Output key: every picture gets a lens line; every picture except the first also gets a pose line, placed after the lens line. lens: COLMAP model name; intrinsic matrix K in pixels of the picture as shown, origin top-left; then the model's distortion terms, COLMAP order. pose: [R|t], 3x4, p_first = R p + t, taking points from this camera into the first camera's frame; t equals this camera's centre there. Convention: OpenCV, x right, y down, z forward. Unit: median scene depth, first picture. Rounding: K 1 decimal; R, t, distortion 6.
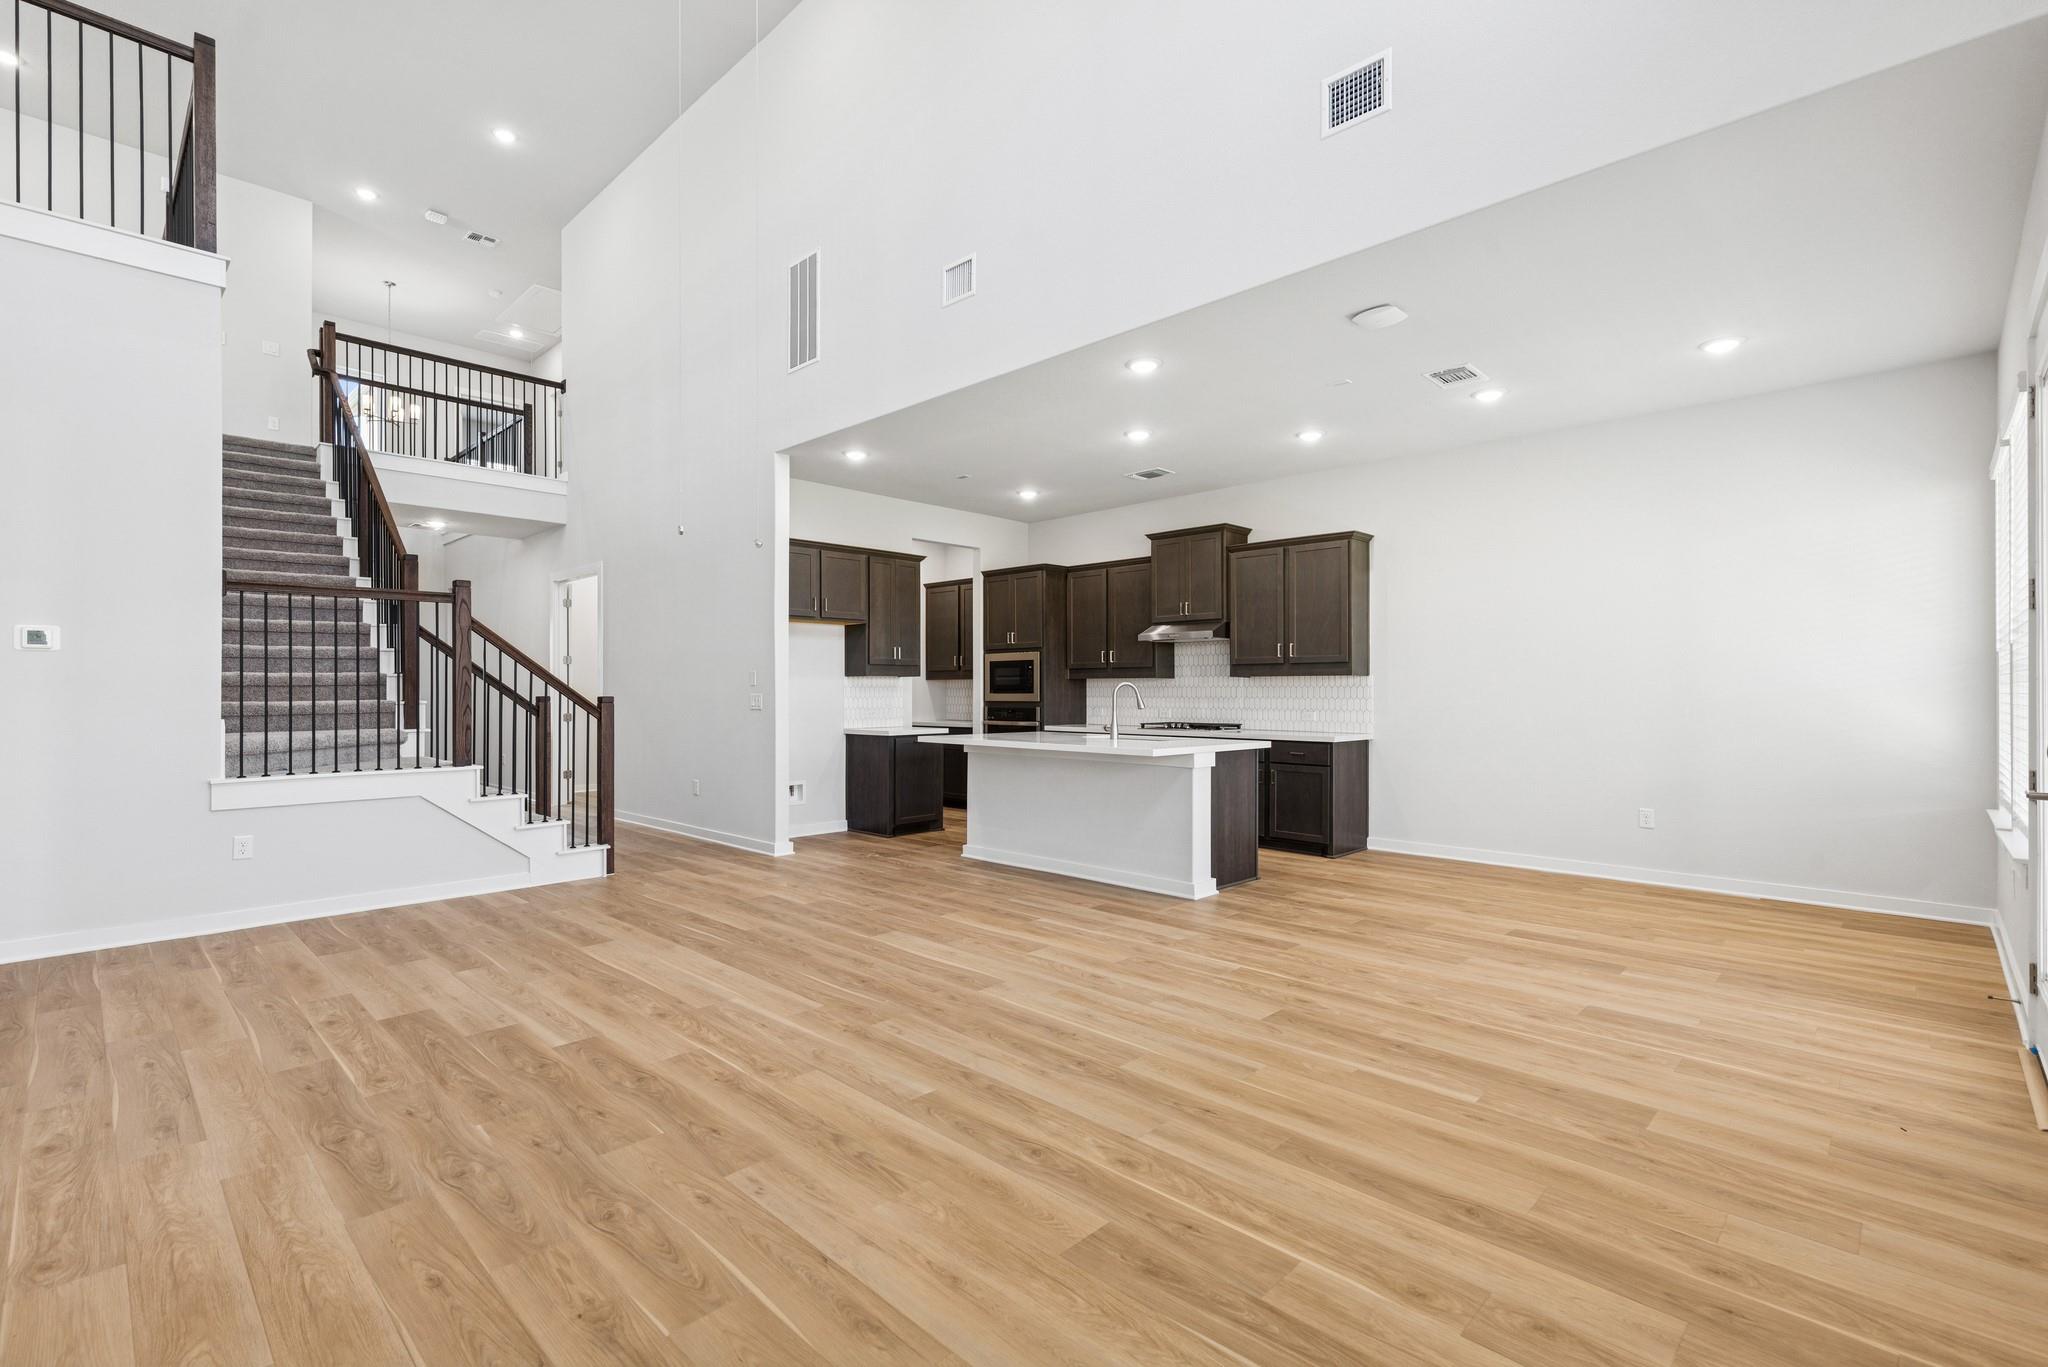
lens RADIAL K [[921.2, 0, 1024.2], [0, 921.2, 693.2], [0, 0, 1]] dist [0.007232, -0.000995]
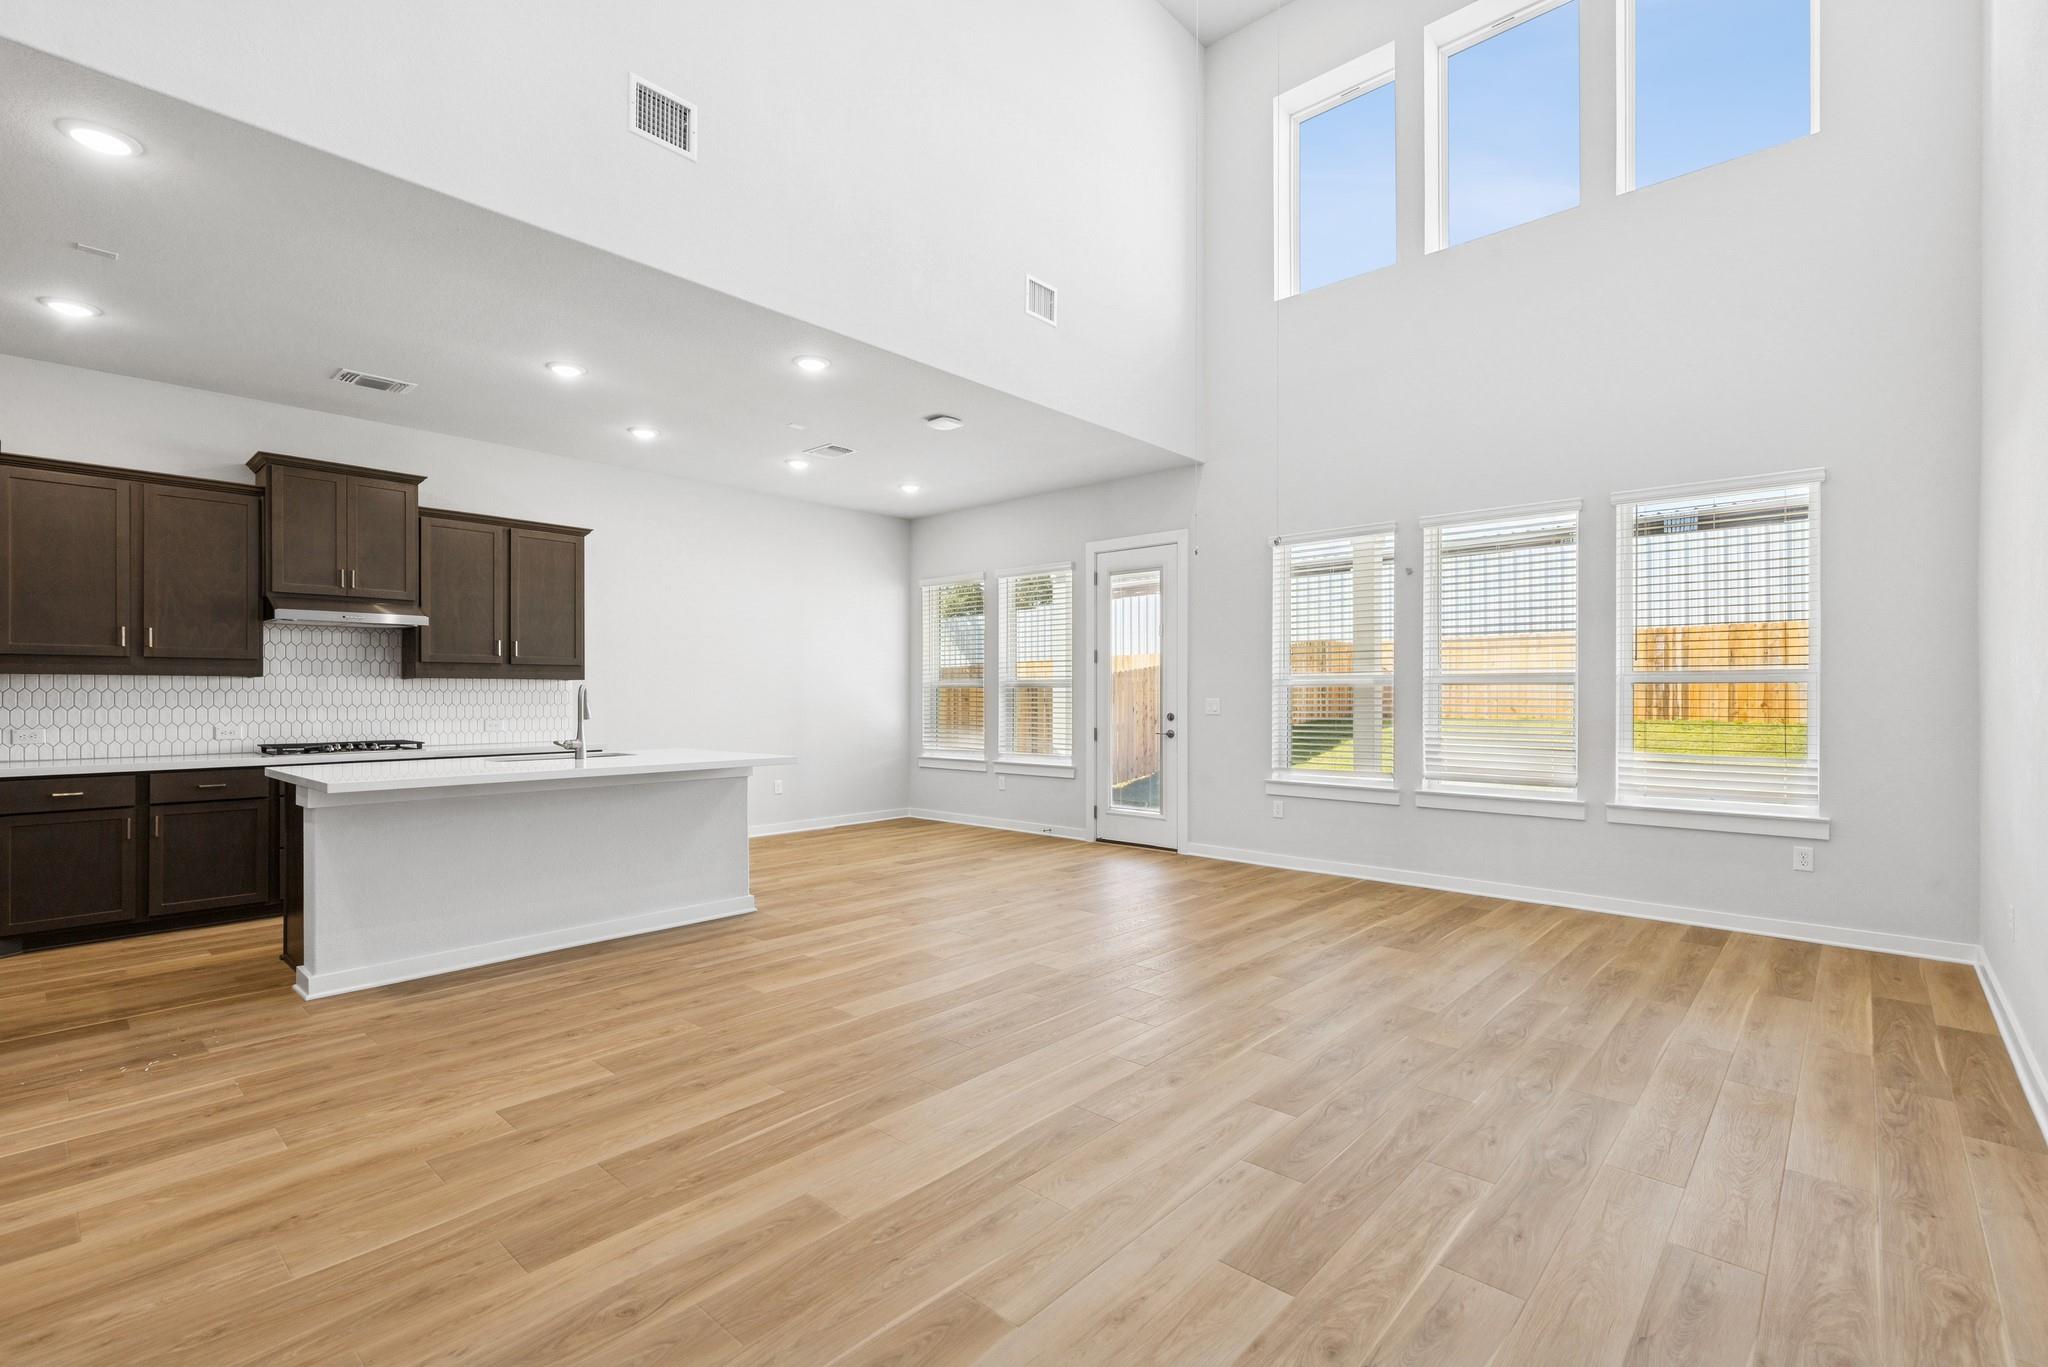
lens RADIAL K [[921.2, 0, 1016.9], [0, 921.2, 687.9], [0, 0, 1]] dist [0.007232, -0.000995]
pose [[-0.029648, 0.008217, 0.999527, -1.056478], [0.003818, 0.999960, -0.008107, -0.002966], [-0.999553, 0.003576, -0.029678, 0.999838]]
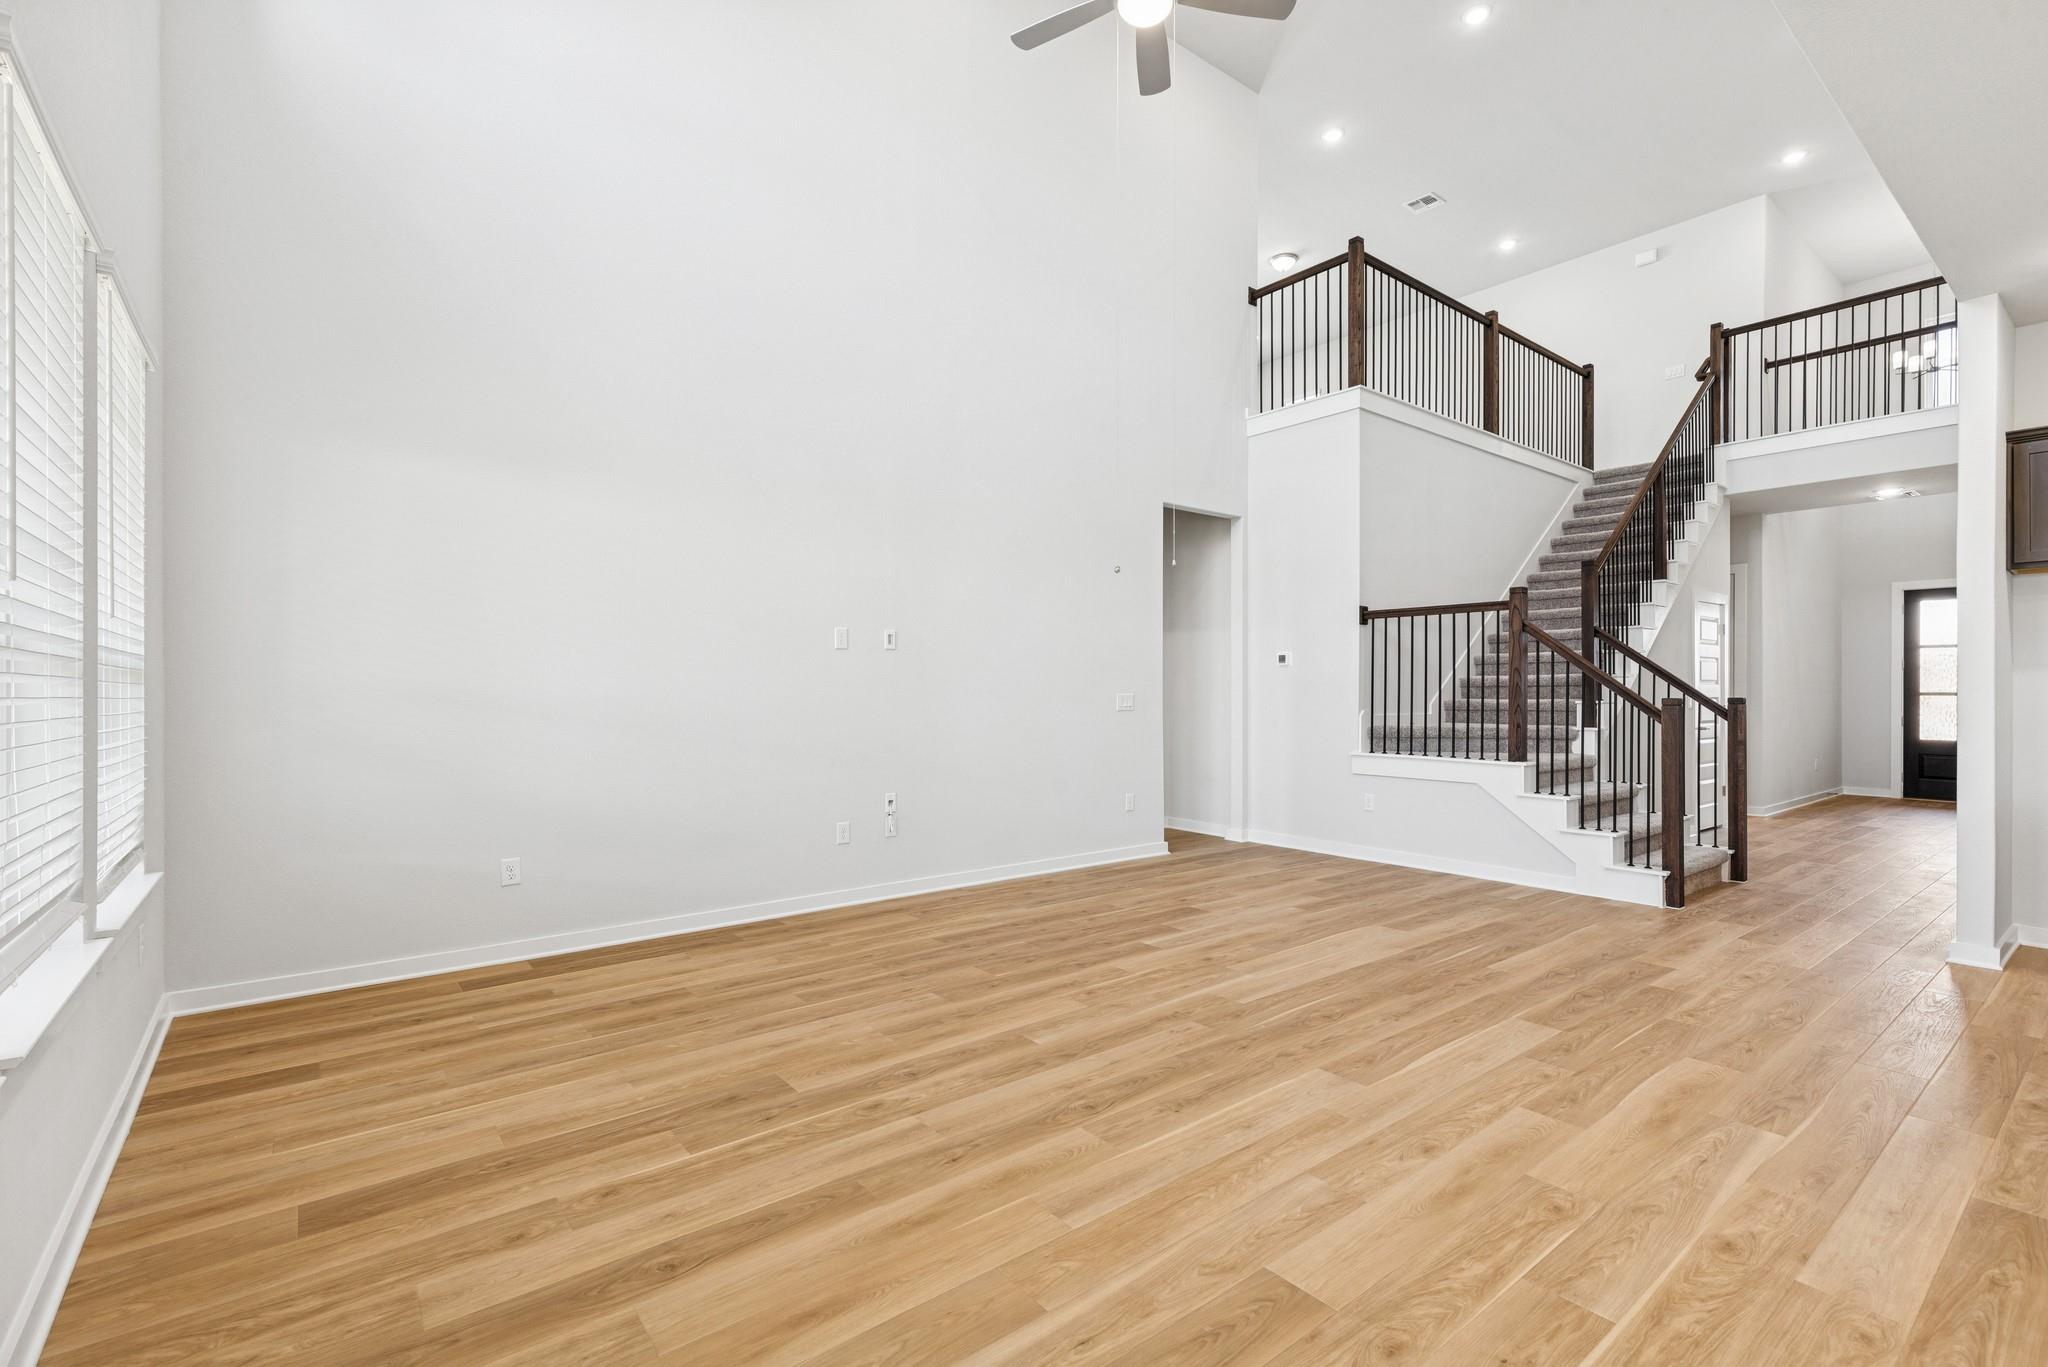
lens RADIAL K [[921.2, 0, 1016.5], [0, 921.2, 688.2], [0, 0, 1]] dist [0.007232, -0.000995]
pose [[-0.136194, -0.000732, -0.990682, 0.718266], [-0.003803, 0.999993, -0.000216, -0.004457], [0.990675, 0.003738, -0.136196, 0.784362]]
